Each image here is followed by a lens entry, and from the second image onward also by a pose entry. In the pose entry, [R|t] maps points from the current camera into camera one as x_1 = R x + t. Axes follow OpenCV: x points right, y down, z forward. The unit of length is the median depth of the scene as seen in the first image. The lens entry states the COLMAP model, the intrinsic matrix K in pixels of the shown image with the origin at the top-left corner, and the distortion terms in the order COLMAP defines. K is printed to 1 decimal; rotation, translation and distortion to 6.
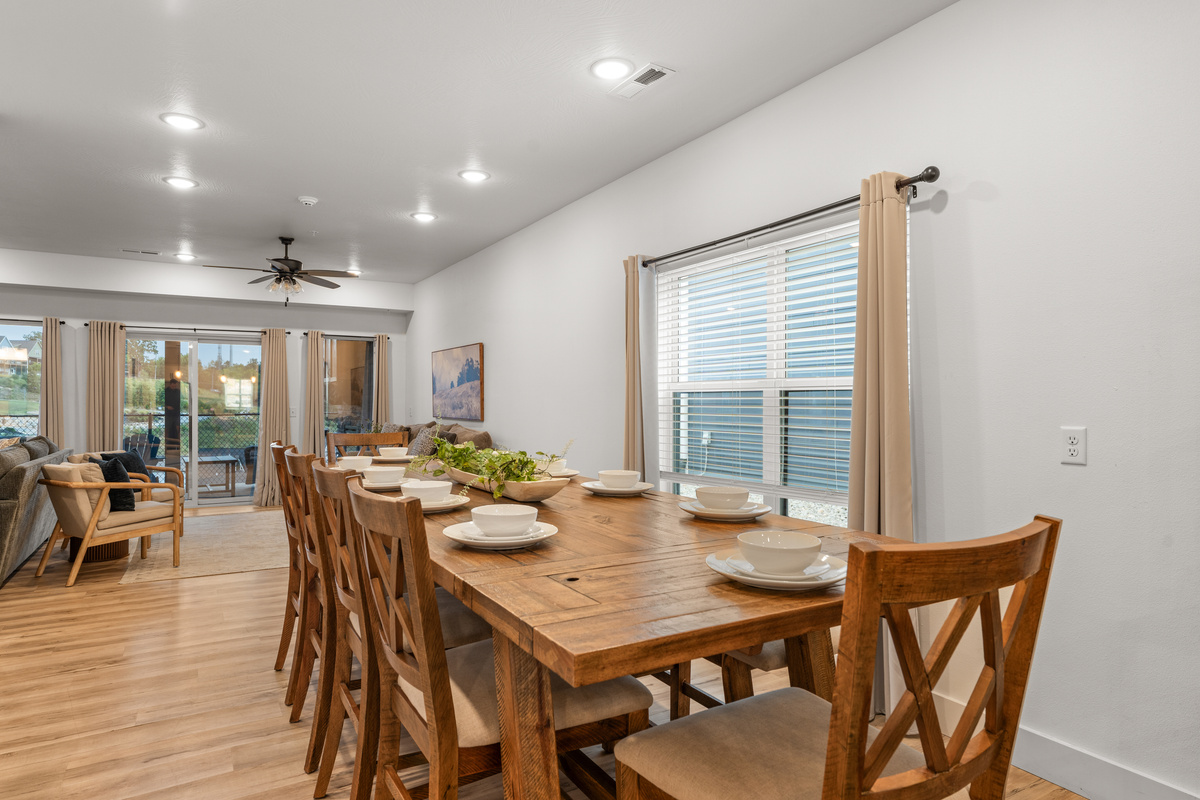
lens RADIAL K [[679.7, 0, 600.0], [0, 679.7, 400.0], [0, 0, 1]] dist [-0.002662, -0.000282]
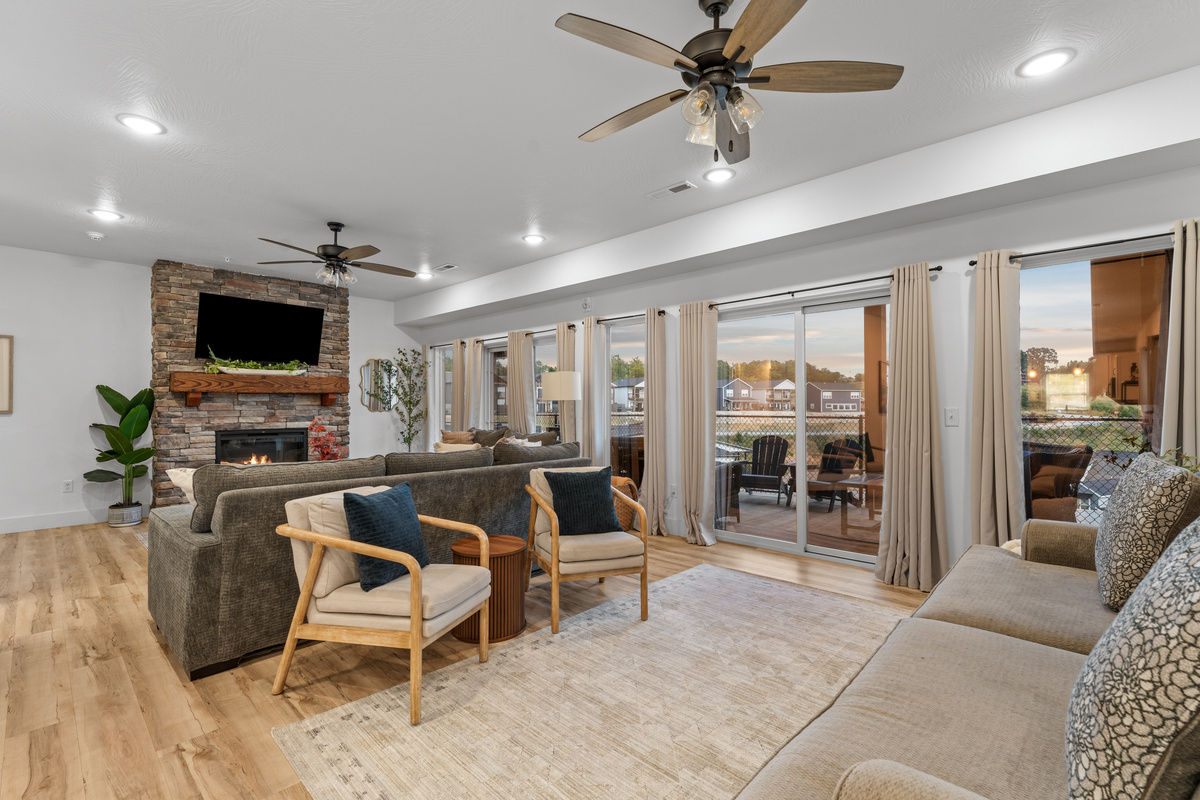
lens RADIAL K [[532.3, 0, 596.5], [0, 532.3, 403.2], [0, 0, 1]] dist [-0.000436, 0.000166]
pose [[0.268251, -0.009183, -0.963305, -0.154296], [0.006872, 0.999947, -0.007619, 0.009973], [0.963325, -0.004576, 0.268300, 0.754300]]
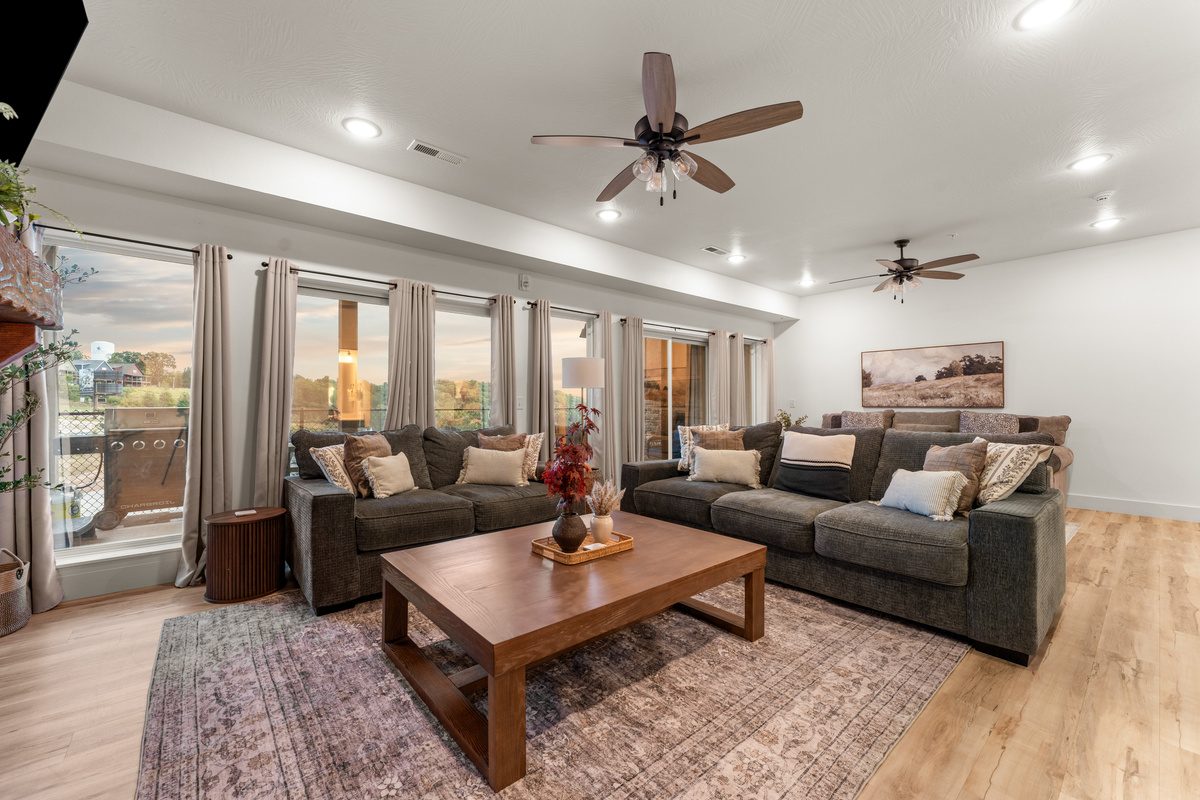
lens RADIAL K [[477.0, 0, 594.7], [0, 477.0, 401.7], [0, 0, 1]] dist [-0.000869, 0.000072]
pose [[0.987332, -0.002882, 0.158643, -0.965811], [0.003638, 0.999983, -0.004475, 0.021269], [-0.158628, 0.004995, 0.987326, 0.283767]]
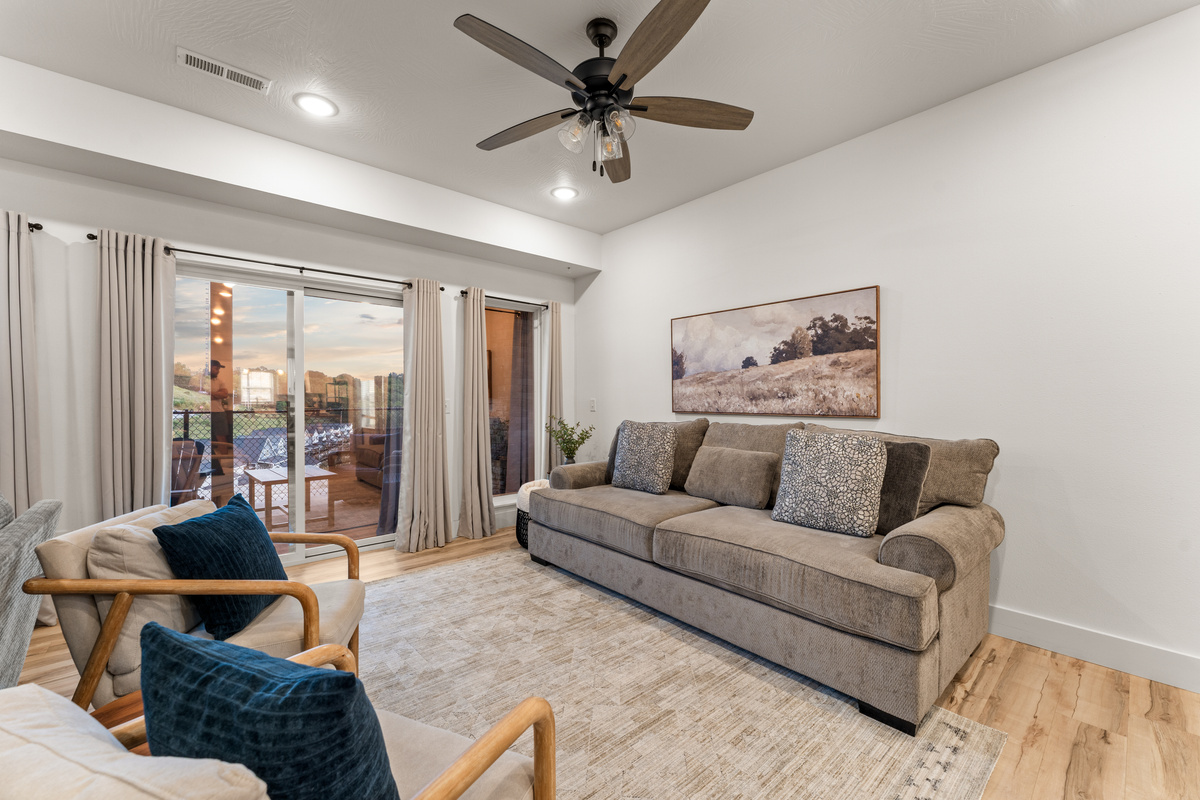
lens RADIAL K [[477.6, 0, 595.0], [0, 477.6, 403.8], [0, 0, 1]] dist [0.001043, 0.000025]
pose [[0.984922, -0.005789, 0.172899, -0.469111], [0.003993, 0.999934, 0.010730, 0.012756], [-0.172950, -0.009877, 0.984881, 0.607428]]
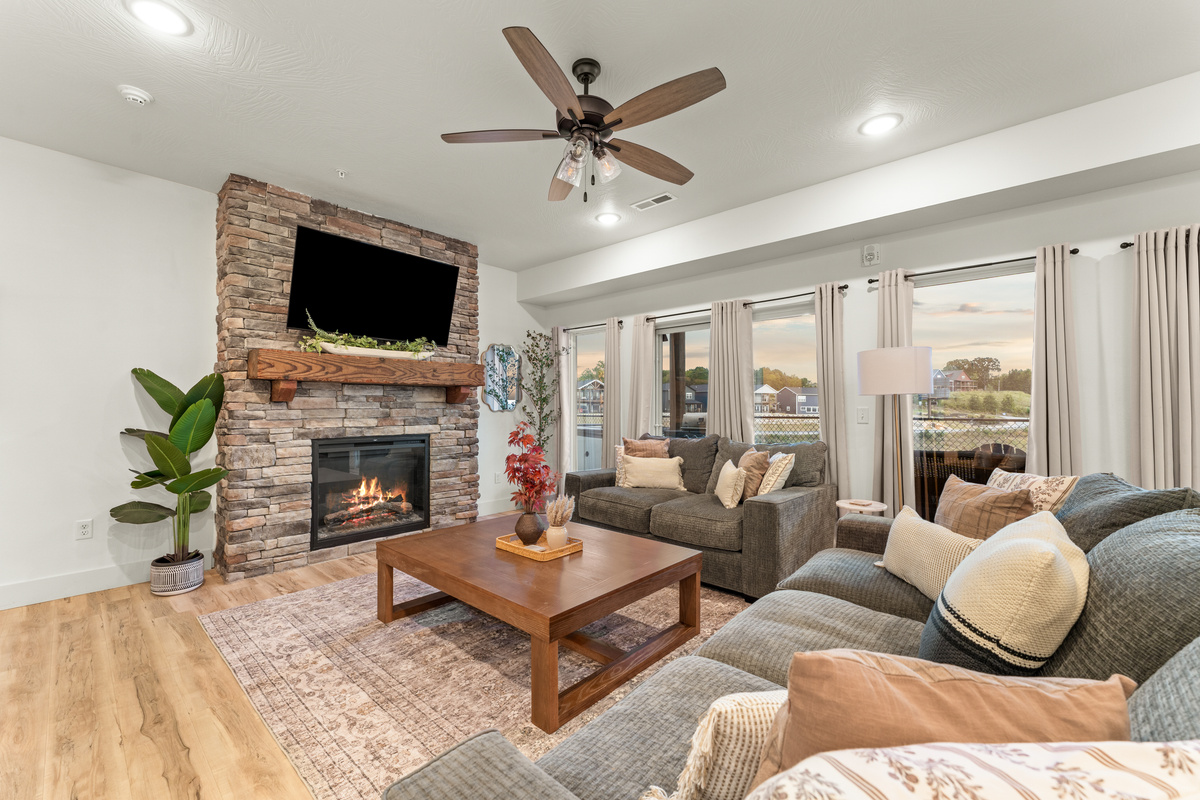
lens RADIAL K [[477.6, 0, 595.0], [0, 477.6, 403.8], [0, 0, 1]] dist [0.001043, 0.000025]
pose [[0.288876, -0.010762, -0.957306, -0.550294], [0.002461, 0.999942, -0.010498, 0.011632], [0.957363, 0.000677, 0.288886, 0.542256]]
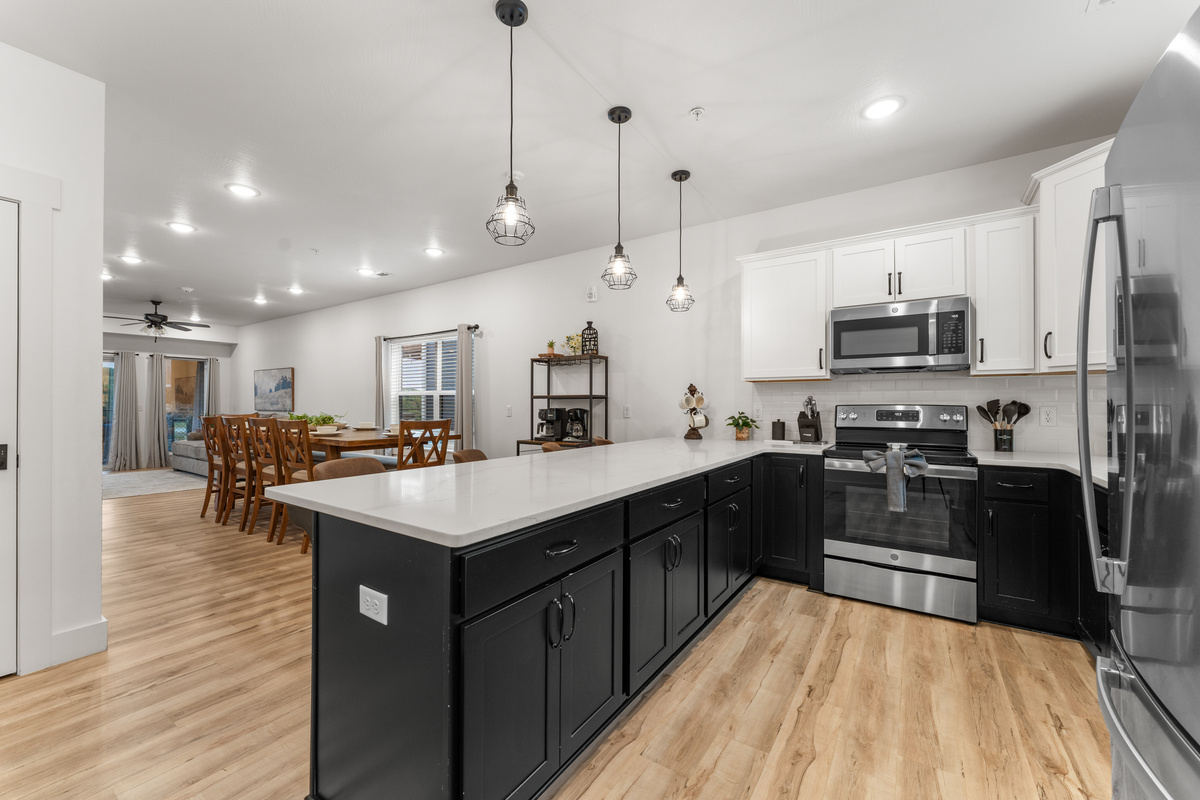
lens RADIAL K [[477.6, 0, 595.0], [0, 477.6, 403.8], [0, 0, 1]] dist [0.001043, 0.000025]
pose [[0.908142, 0.001151, 0.418661, 0.021296], [-0.001503, 0.999999, 0.000511, 0.009168], [-0.418660, -0.001093, 0.908143, -0.458083]]
